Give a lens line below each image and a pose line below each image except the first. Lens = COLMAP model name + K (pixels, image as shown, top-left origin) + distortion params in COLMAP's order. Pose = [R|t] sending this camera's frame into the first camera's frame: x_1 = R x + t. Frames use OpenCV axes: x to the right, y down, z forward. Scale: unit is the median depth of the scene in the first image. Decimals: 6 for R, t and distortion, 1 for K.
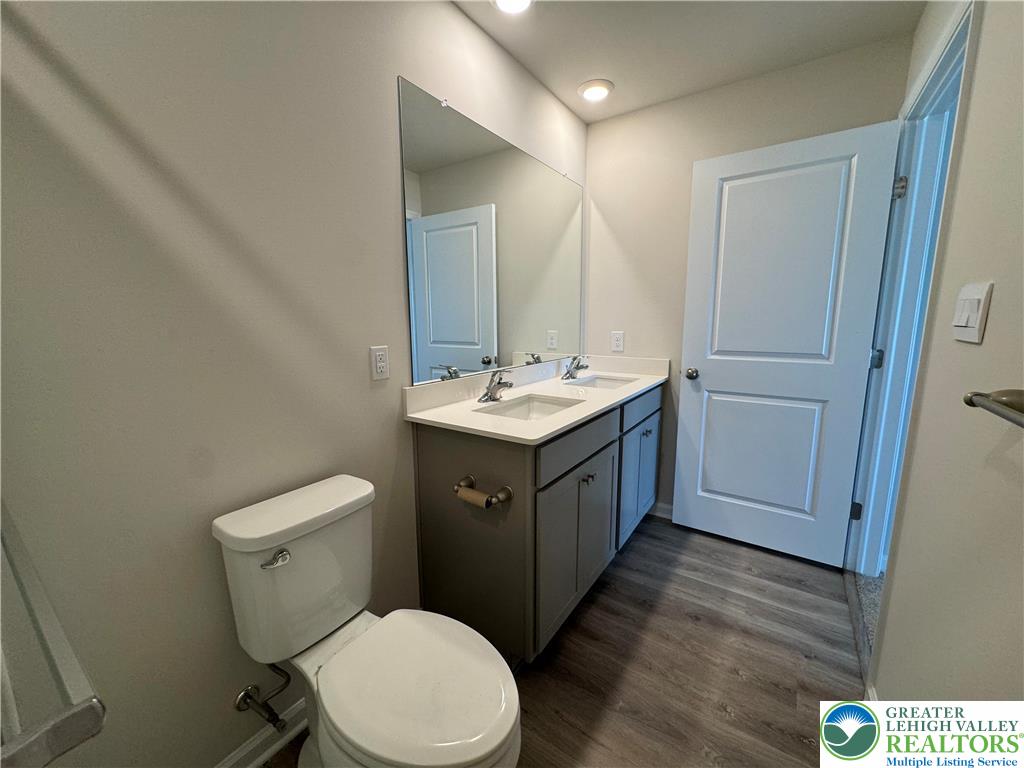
lens RADIAL K [[408.4, 0, 511.2], [0, 408.4, 384.1], [0, 0, 1]] dist [-0.000174, -0.000165]
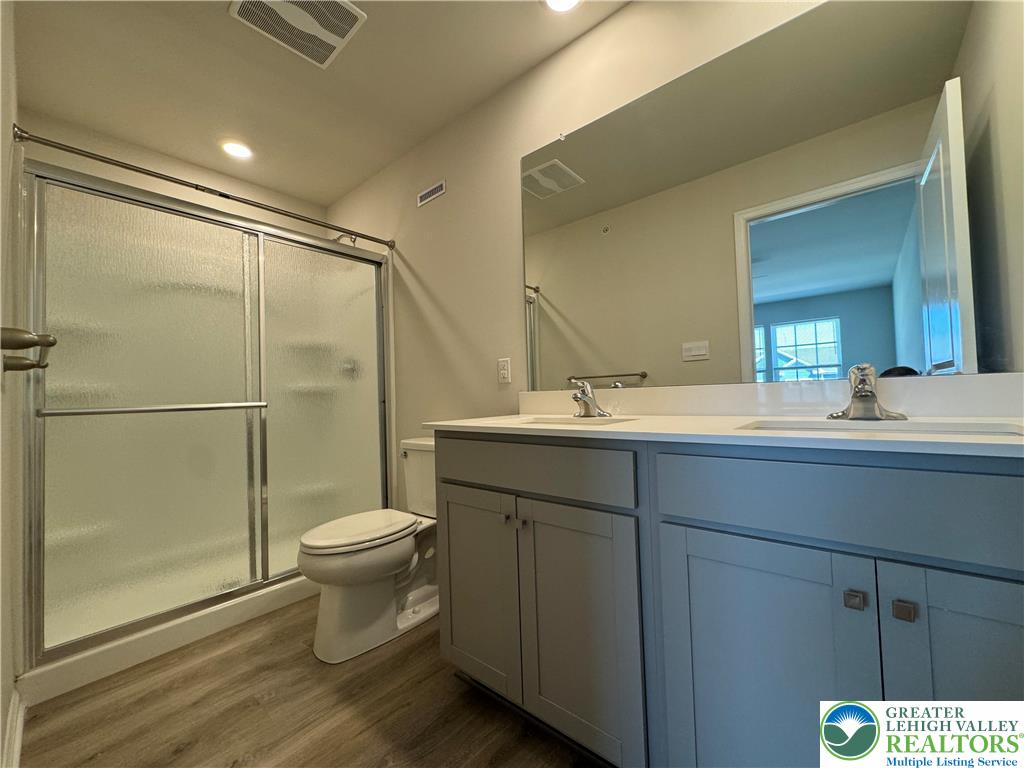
lens RADIAL K [[408.4, 0, 511.2], [0, 408.4, 384.1], [0, 0, 1]] dist [-0.000174, -0.000165]
pose [[-0.106299, -0.015939, -0.994206, 1.040323], [-0.125229, 0.992125, -0.002516, -0.008311], [0.986417, 0.124236, -0.107458, 1.192051]]
